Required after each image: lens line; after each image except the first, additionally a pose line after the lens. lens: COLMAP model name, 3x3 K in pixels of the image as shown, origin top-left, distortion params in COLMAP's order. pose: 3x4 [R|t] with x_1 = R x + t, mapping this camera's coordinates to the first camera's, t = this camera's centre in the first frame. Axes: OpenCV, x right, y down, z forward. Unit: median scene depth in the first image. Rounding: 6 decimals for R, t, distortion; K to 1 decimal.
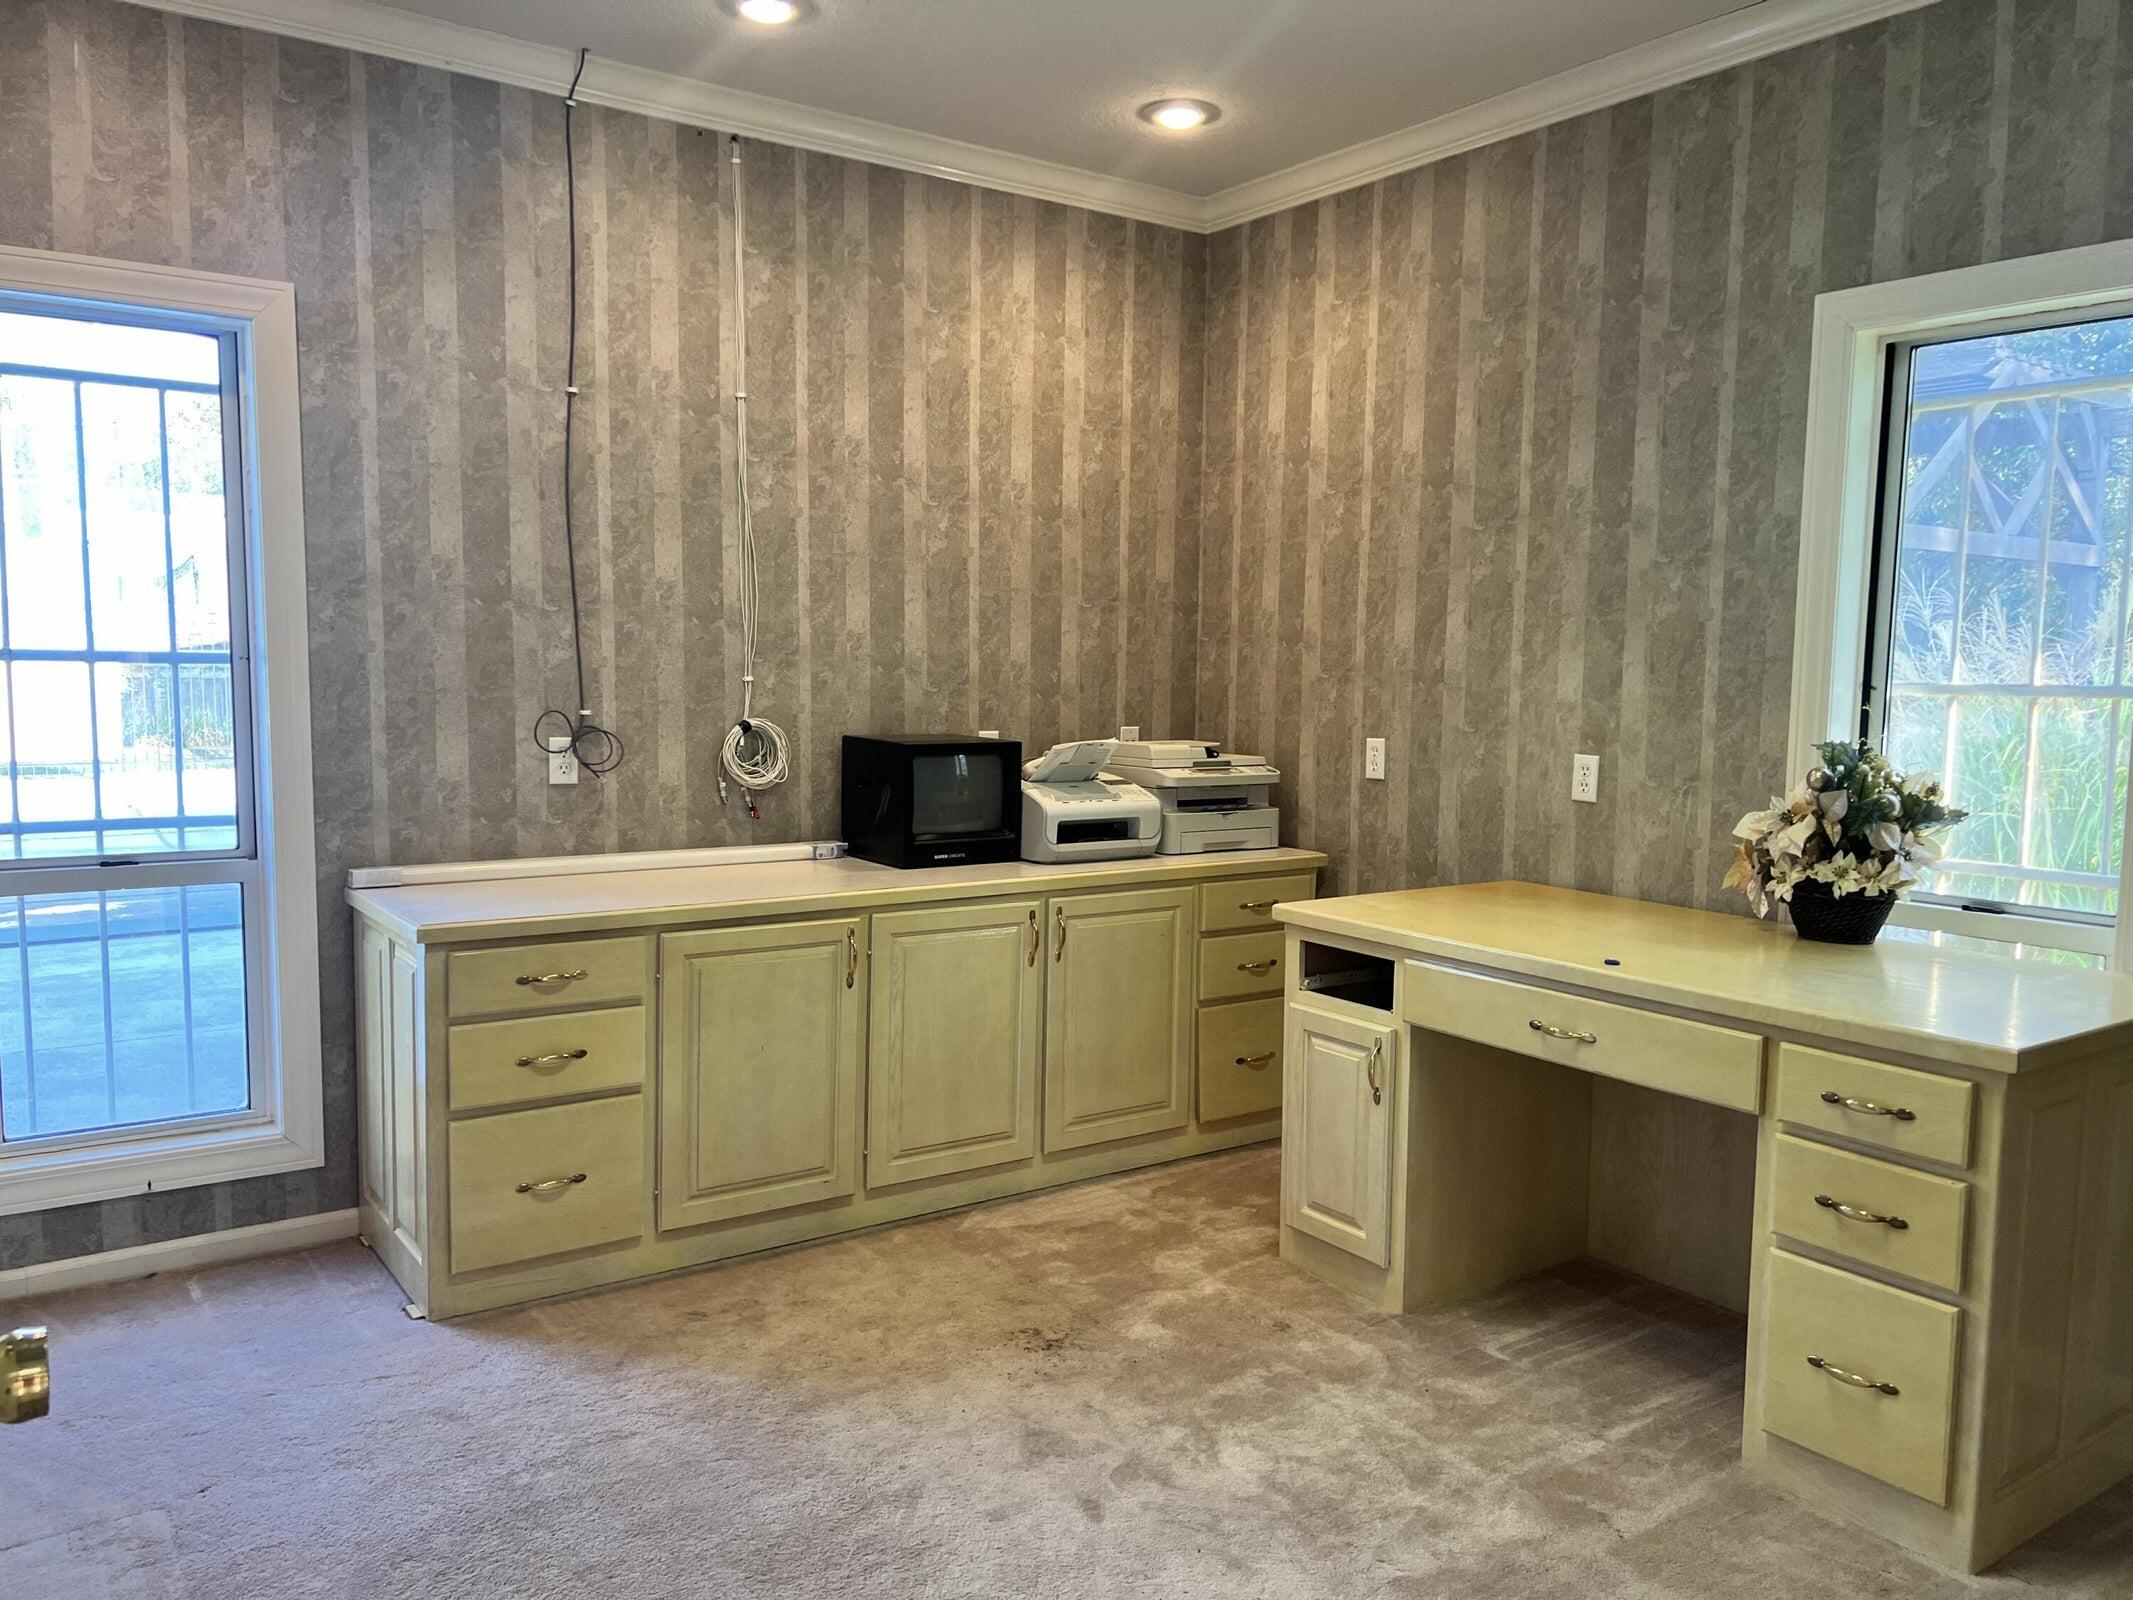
lens RADIAL K [[1593.4, 0, 1066.0], [0, 1593.4, 805.7], [0, 0, 1]] dist [0.015446, -0.015359]
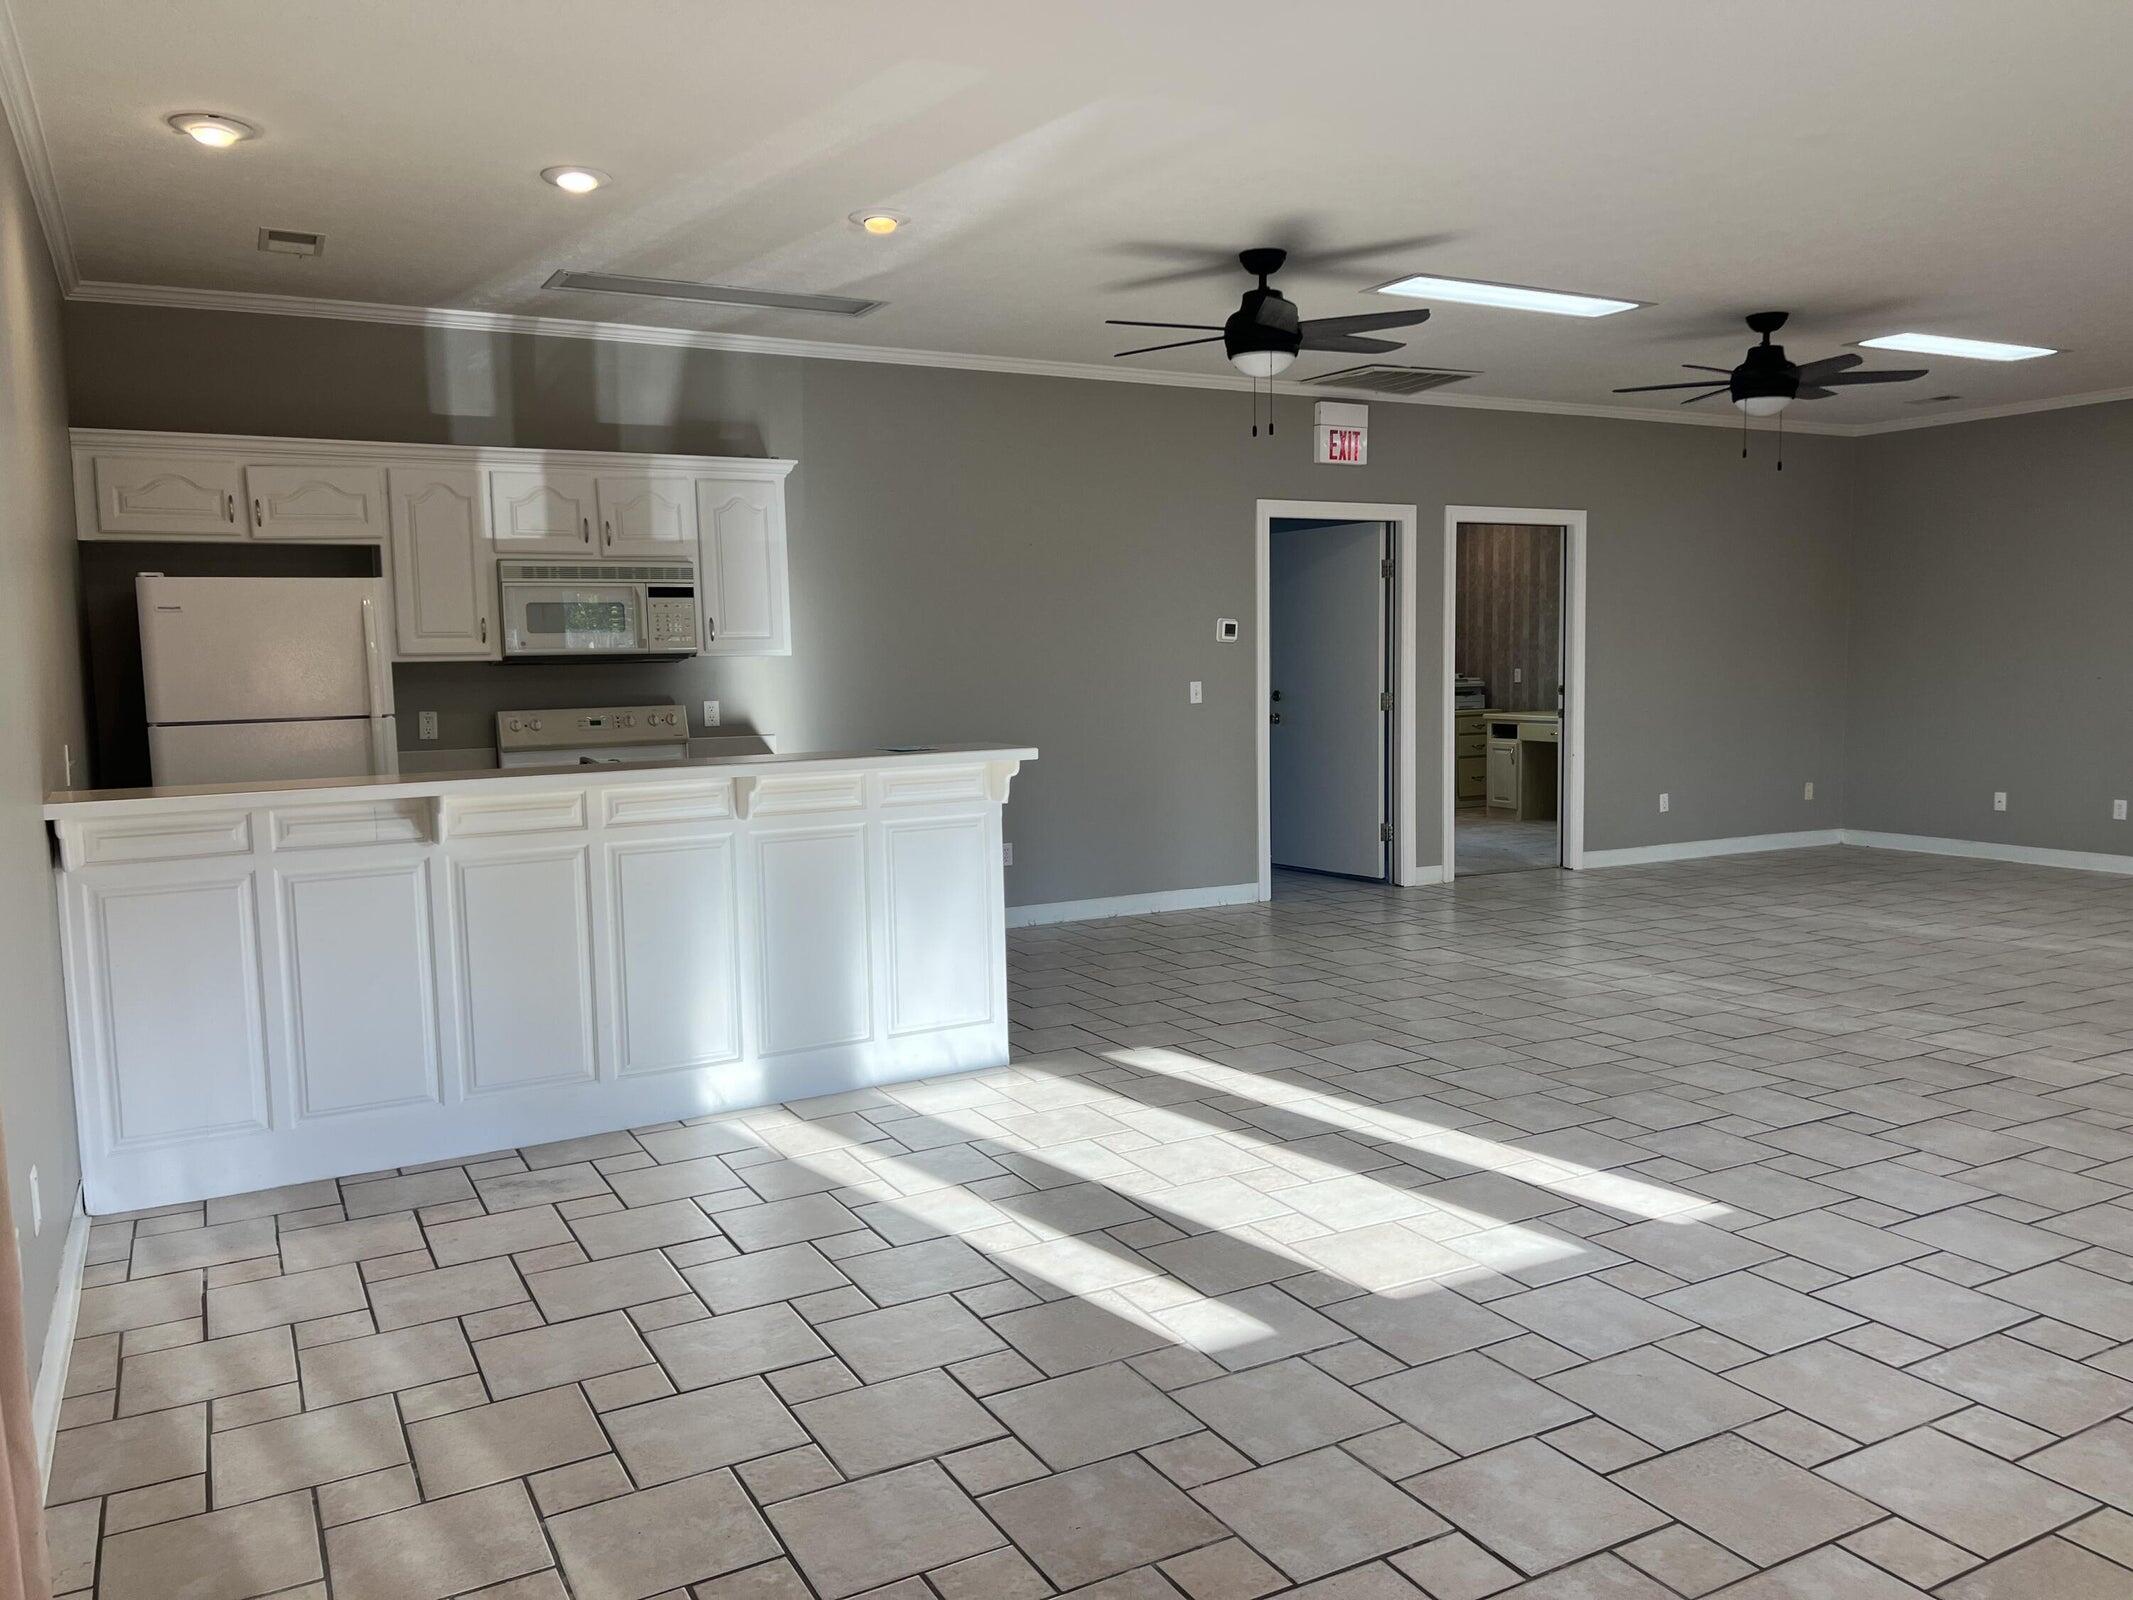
lens RADIAL K [[1593.4, 0, 1065.2], [0, 1593.4, 805.6], [0, 0, 1]] dist [0.015446, -0.015359]
pose [[0.991367, -0.022718, -0.129131, -0.269328], [0.023174, 0.999729, 0.002029, 0.190158], [0.129050, -0.005004, 0.991626, -2.102371]]
